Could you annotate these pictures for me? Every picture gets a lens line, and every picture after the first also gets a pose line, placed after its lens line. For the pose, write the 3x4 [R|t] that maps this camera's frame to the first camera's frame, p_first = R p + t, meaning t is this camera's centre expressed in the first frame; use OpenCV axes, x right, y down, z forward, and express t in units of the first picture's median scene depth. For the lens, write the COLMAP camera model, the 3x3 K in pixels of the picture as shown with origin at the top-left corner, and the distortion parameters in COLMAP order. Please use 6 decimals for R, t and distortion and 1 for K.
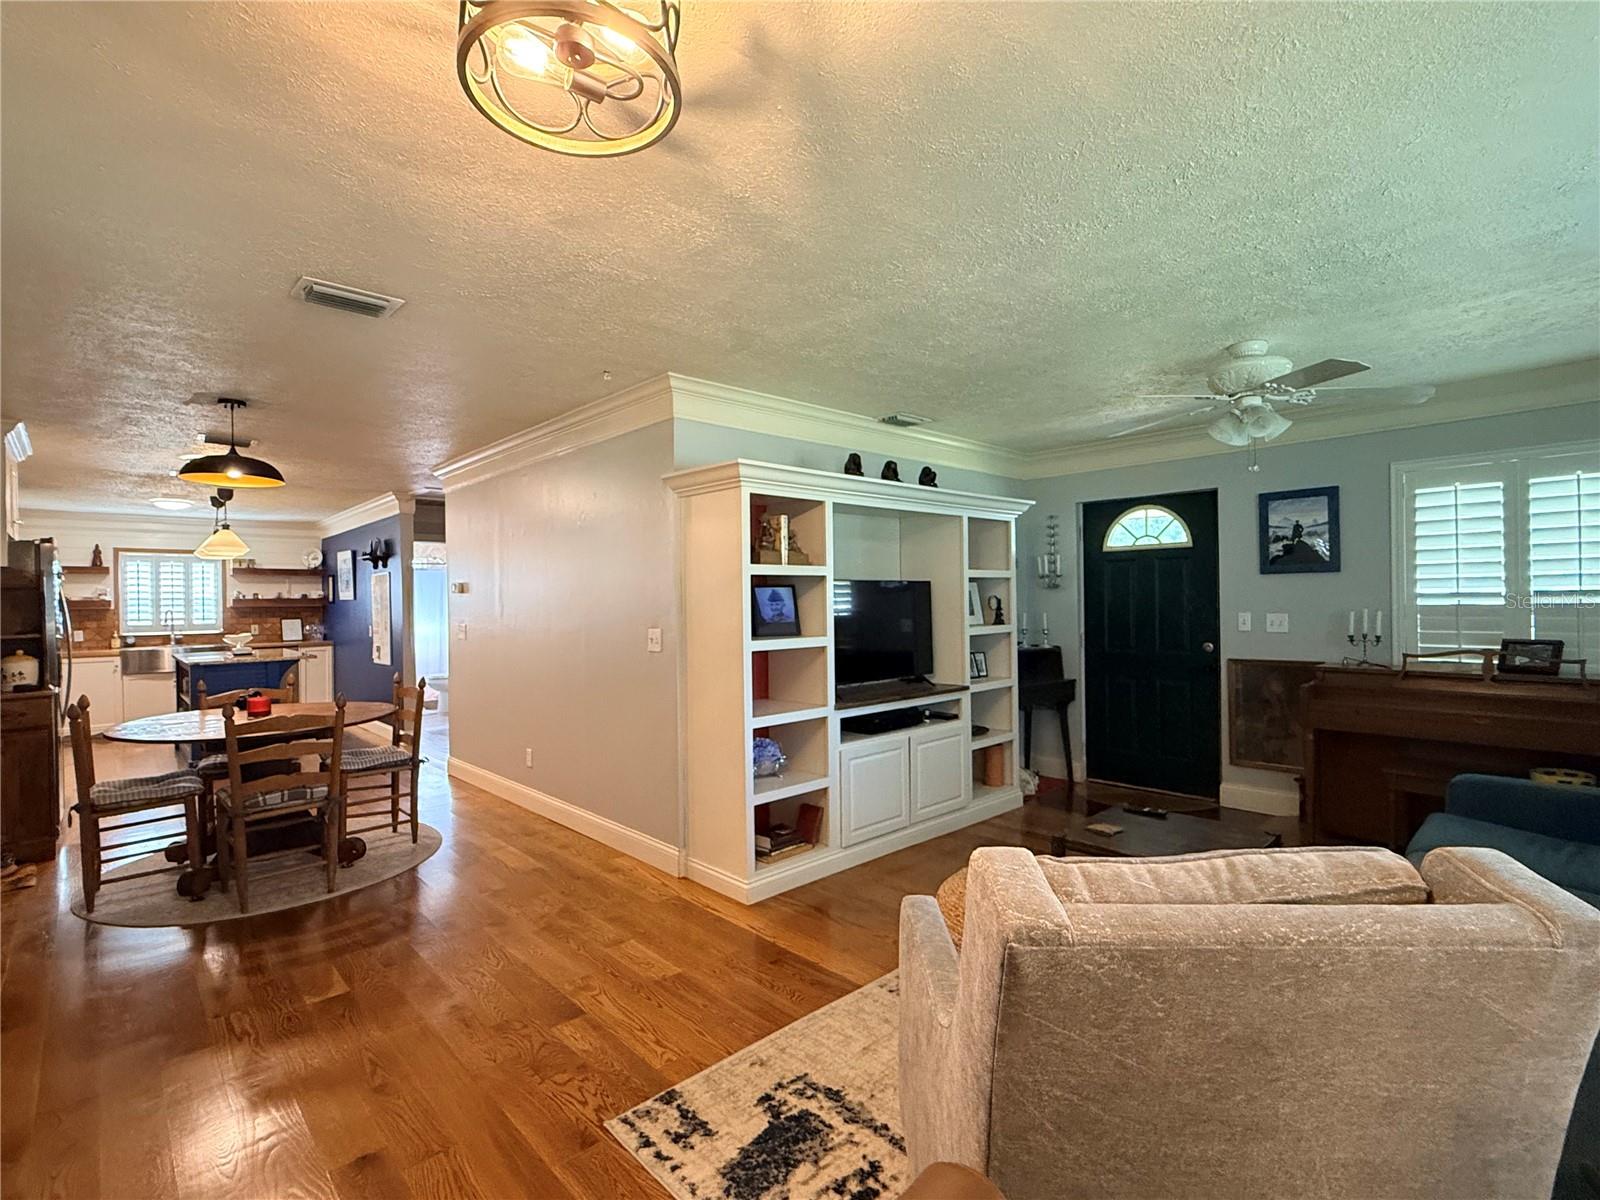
lens RADIAL K [[758.7, 0, 800.1], [0, 758.7, 603.6], [0, 0, 1]] dist [0.001596, 0.000205]
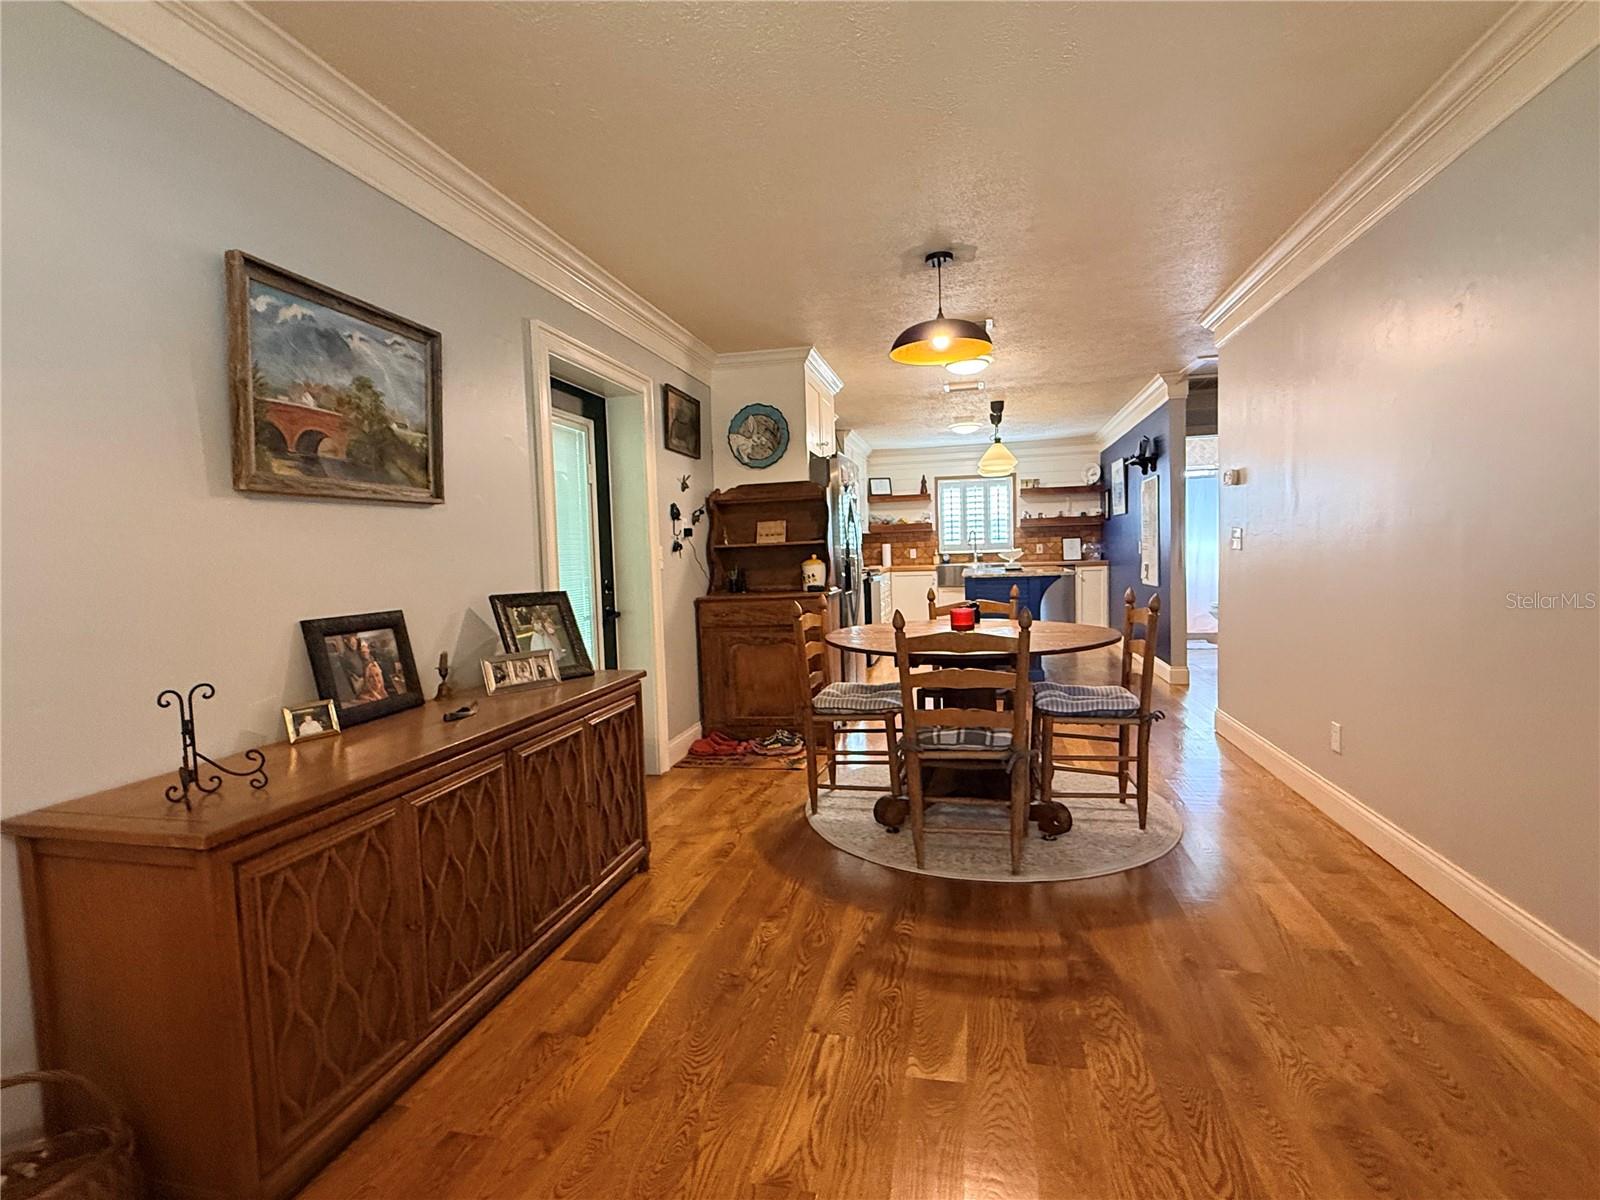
lens RADIAL K [[758.7, 0, 797.6], [0, 758.7, 598.7], [0, 0, 1]] dist [0.001596, 0.000205]
pose [[0.556845, 0.048804, -0.829181, -0.099540], [0.021380, 0.997099, 0.073045, 0.038928], [0.830341, -0.058403, 0.554186, 0.318356]]
